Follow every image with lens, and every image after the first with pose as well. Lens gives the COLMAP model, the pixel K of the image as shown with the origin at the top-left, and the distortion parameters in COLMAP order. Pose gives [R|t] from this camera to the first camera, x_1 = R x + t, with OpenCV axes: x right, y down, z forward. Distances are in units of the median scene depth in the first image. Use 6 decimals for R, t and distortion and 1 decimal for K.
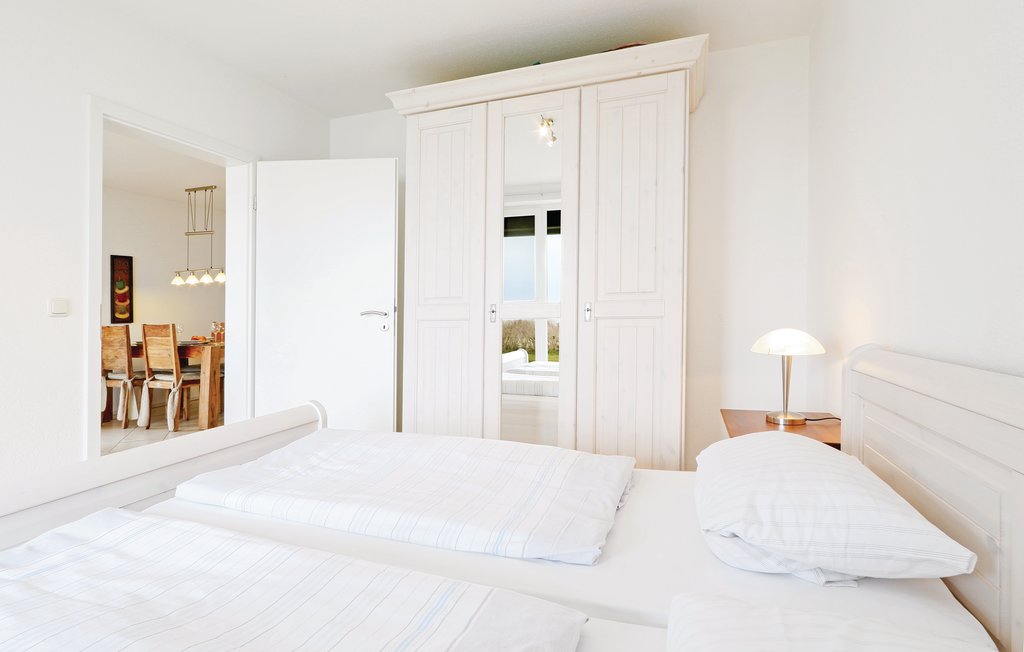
lens RADIAL K [[516.4, 0, 510.5], [0, 516.4, 298.0], [0, 0, 1]] dist [0.003252, 0.000740]
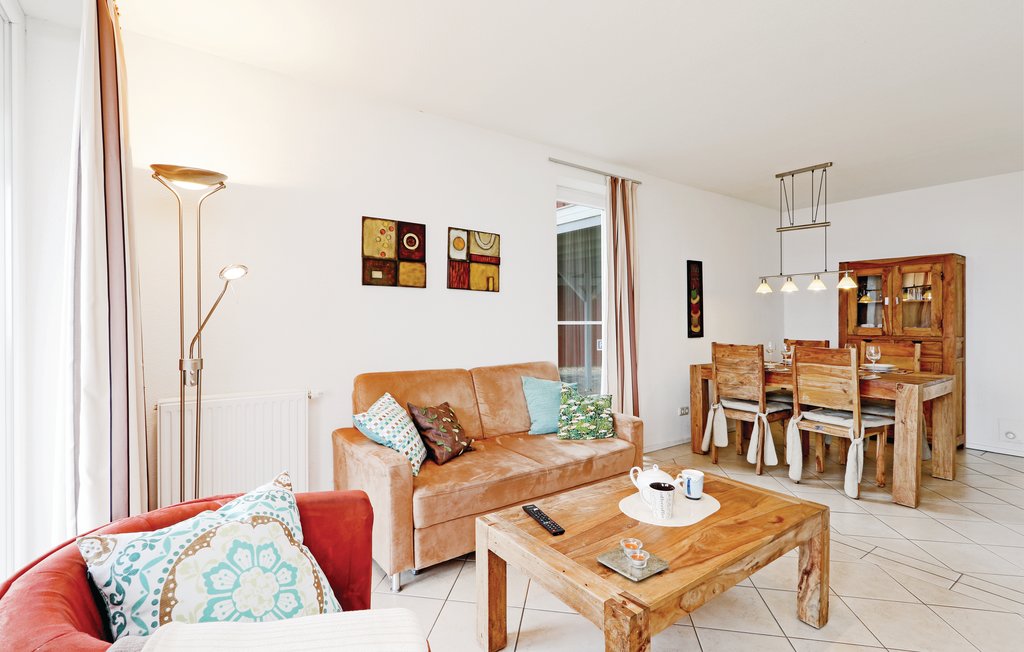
lens RADIAL K [[467.3, 0, 507.5], [0, 467.3, 309.9], [0, 0, 1]] dist [-0.005549, 0.000133]
pose [[0.805845, 0.009150, -0.592055, -0.541835], [-0.001576, 0.999910, 0.013308, -0.008717], [0.592124, -0.009792, 0.805787, 0.164828]]
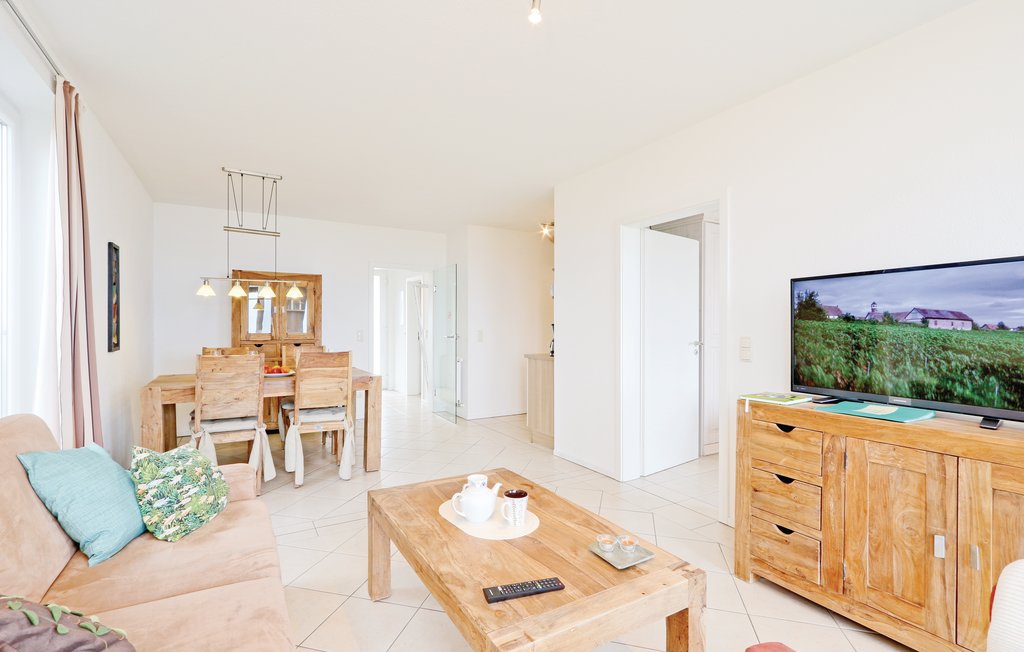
lens RADIAL K [[467.3, 0, 486.3], [0, 467.3, 324.0], [0, 0, 1]] dist [-0.005549, 0.000133]
pose [[0.685549, 0.019617, 0.727762, -0.863046], [-0.030209, 0.999542, 0.001514, -0.000349], [-0.727399, -0.023023, 0.685828, 0.271936]]
